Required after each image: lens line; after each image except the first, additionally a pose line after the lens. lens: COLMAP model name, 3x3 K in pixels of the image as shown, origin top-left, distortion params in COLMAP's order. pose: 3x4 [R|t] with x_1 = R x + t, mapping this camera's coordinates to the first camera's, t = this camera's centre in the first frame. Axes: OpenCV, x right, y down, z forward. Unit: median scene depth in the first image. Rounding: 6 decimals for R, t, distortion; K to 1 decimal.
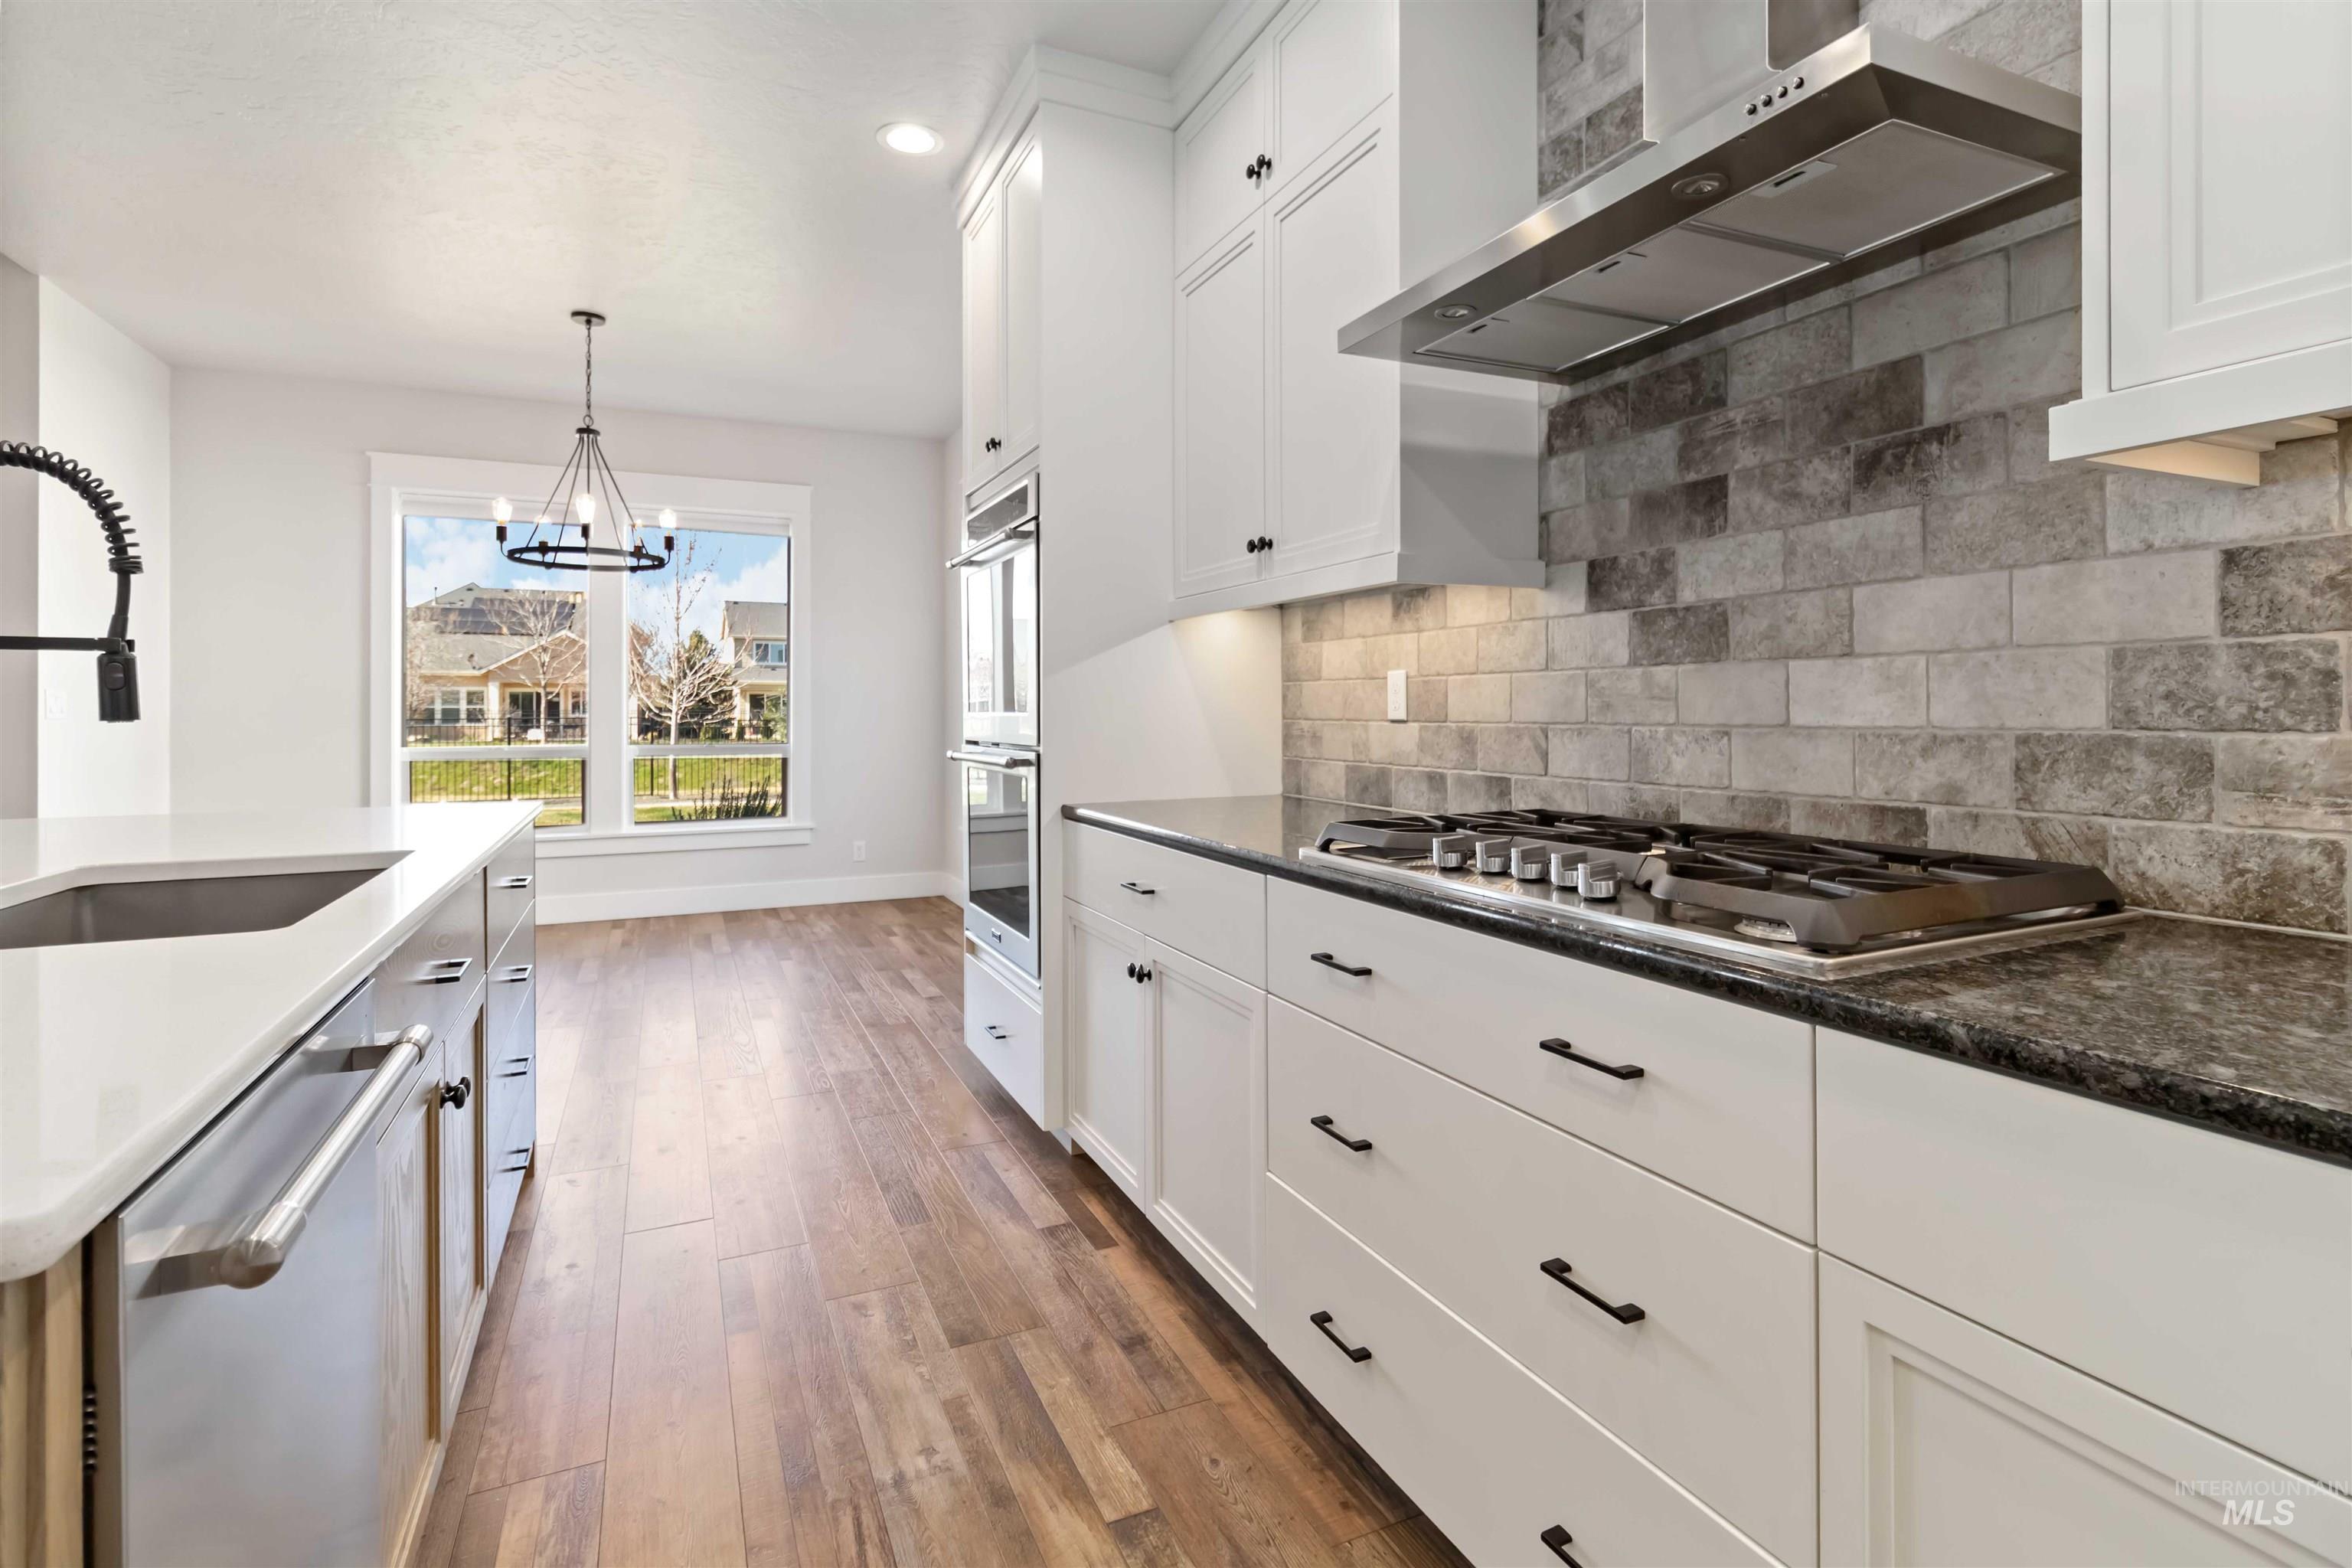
lens RADIAL K [[1110.8, 0, 1184.4], [0, 1110.8, 714.4], [0, 0, 1]] dist [0.001873, 0.000478]
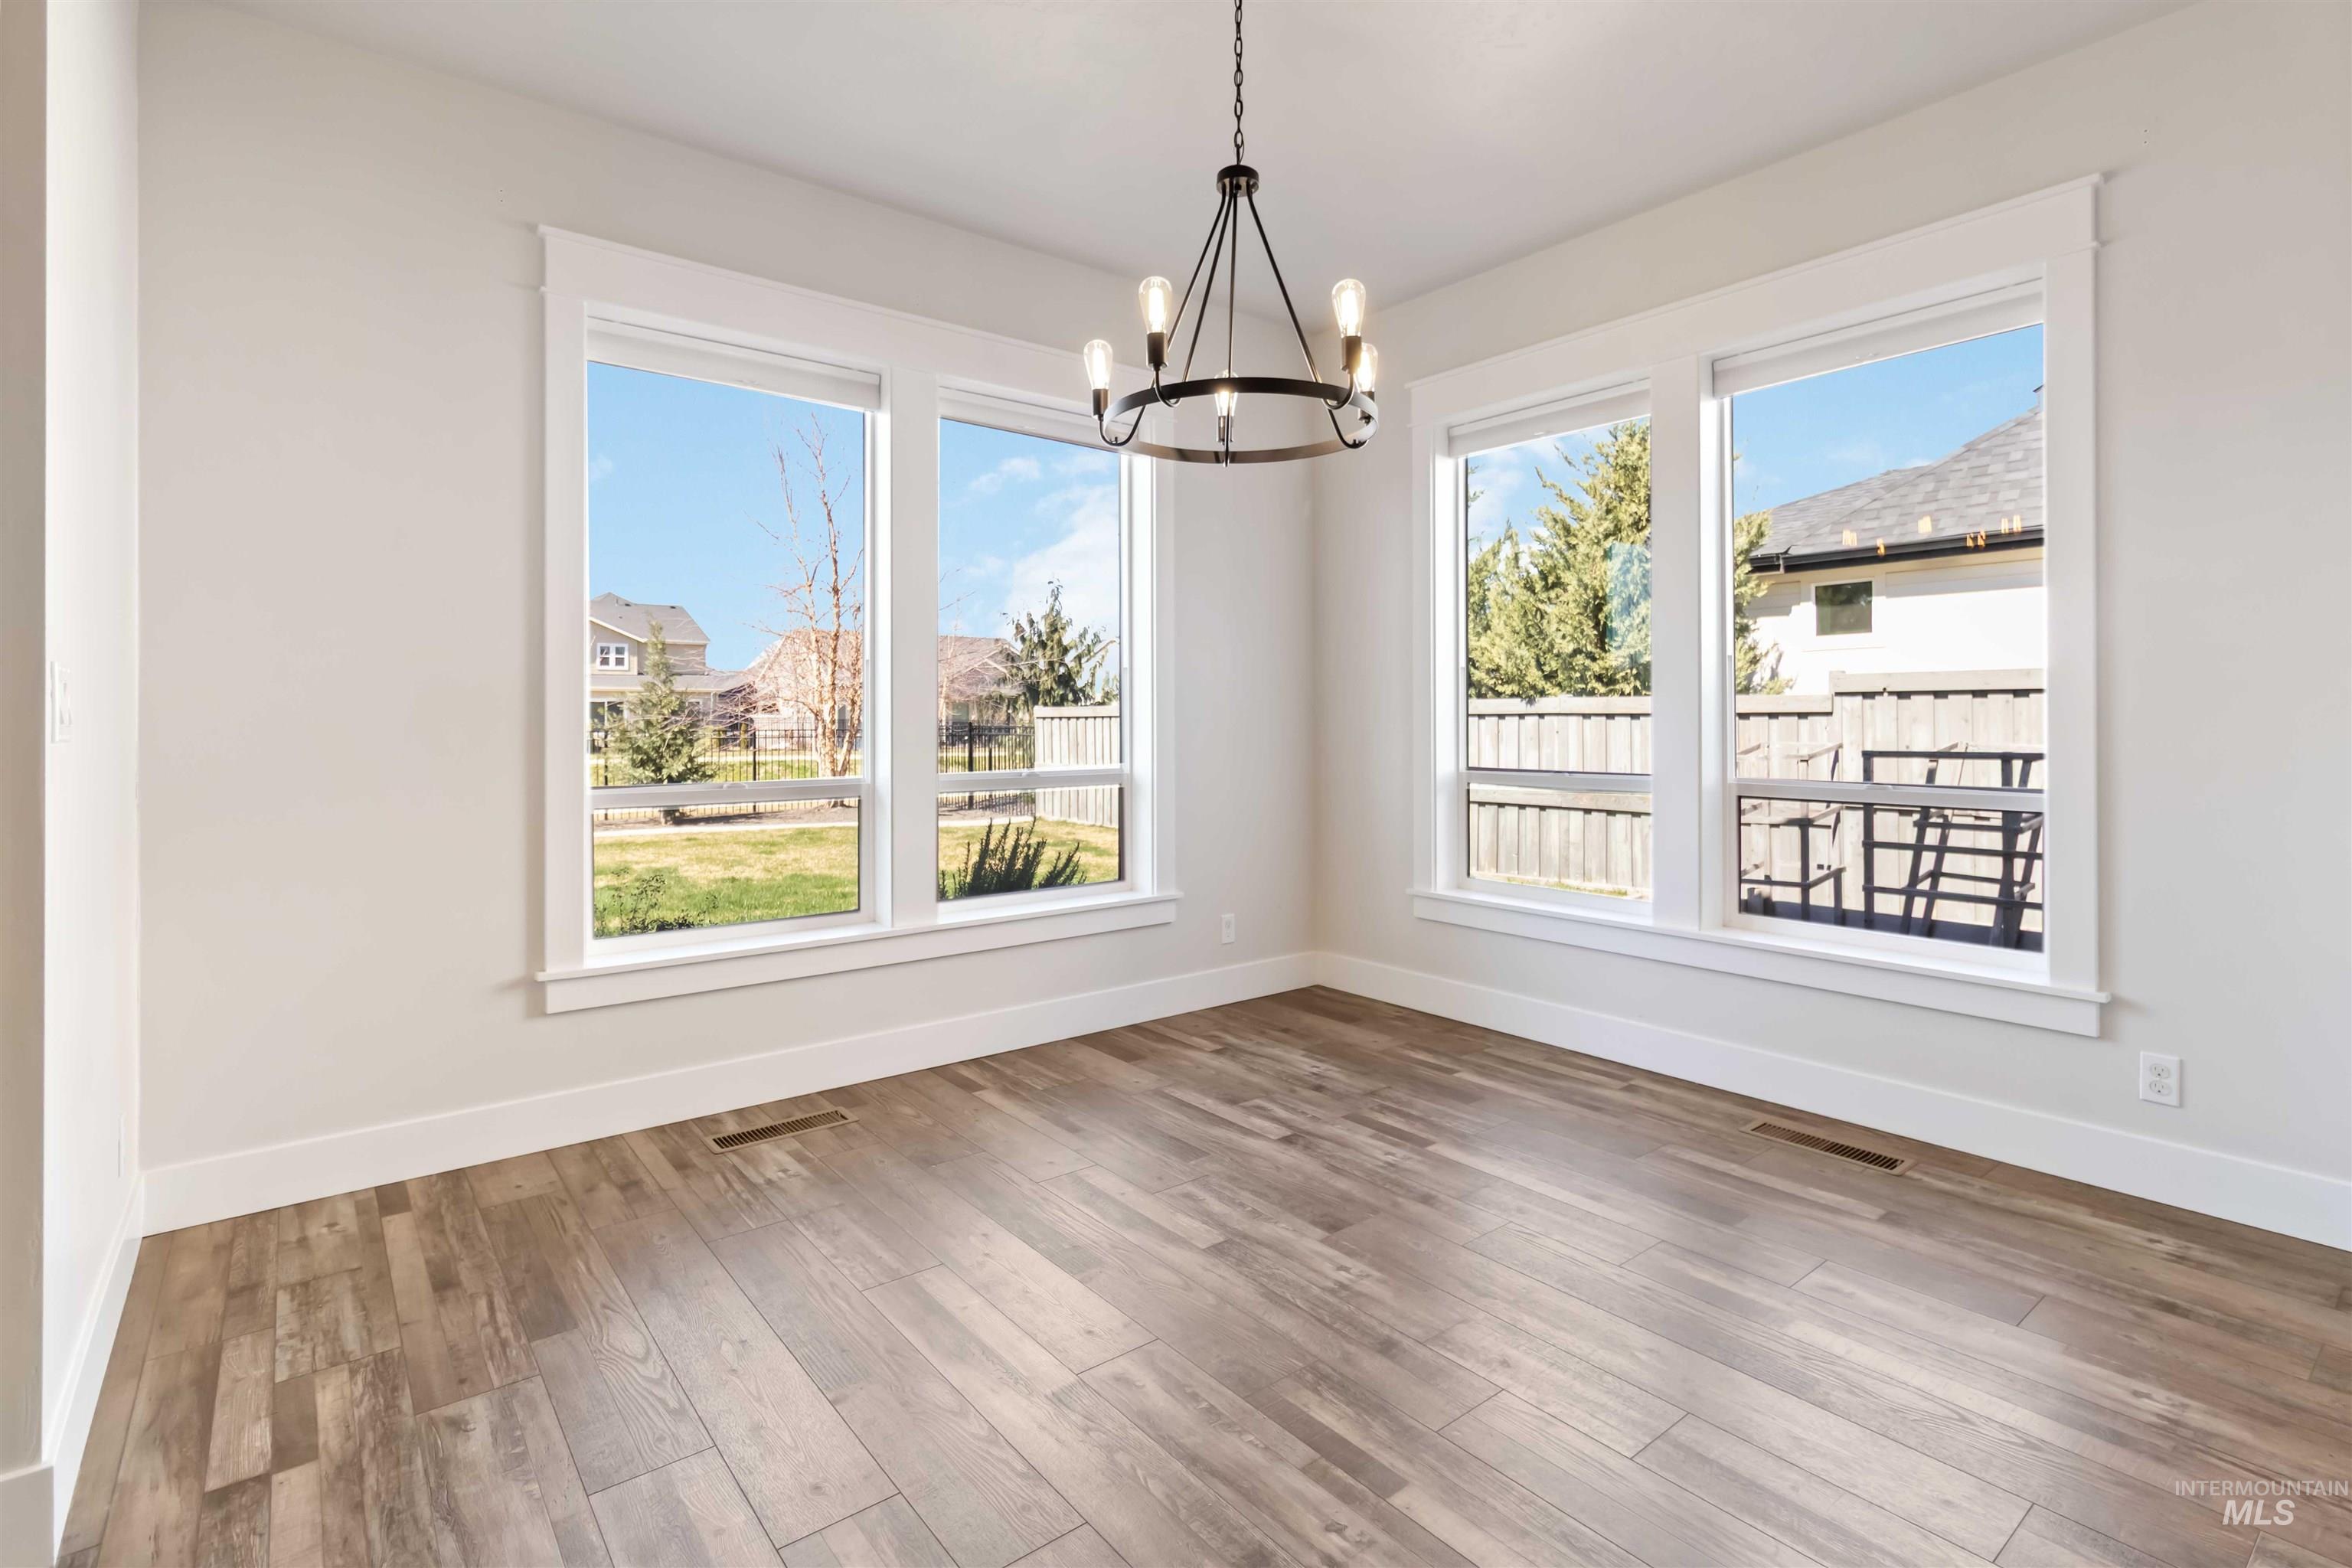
lens RADIAL K [[1110.8, 0, 1184.4], [0, 1110.8, 714.4], [0, 0, 1]] dist [0.001873, 0.000478]
pose [[0.971487, -0.000288, 0.237093, -1.325209], [0.002116, 0.999970, -0.007456, -0.001562], [-0.237083, 0.007745, 0.971458, 0.980714]]
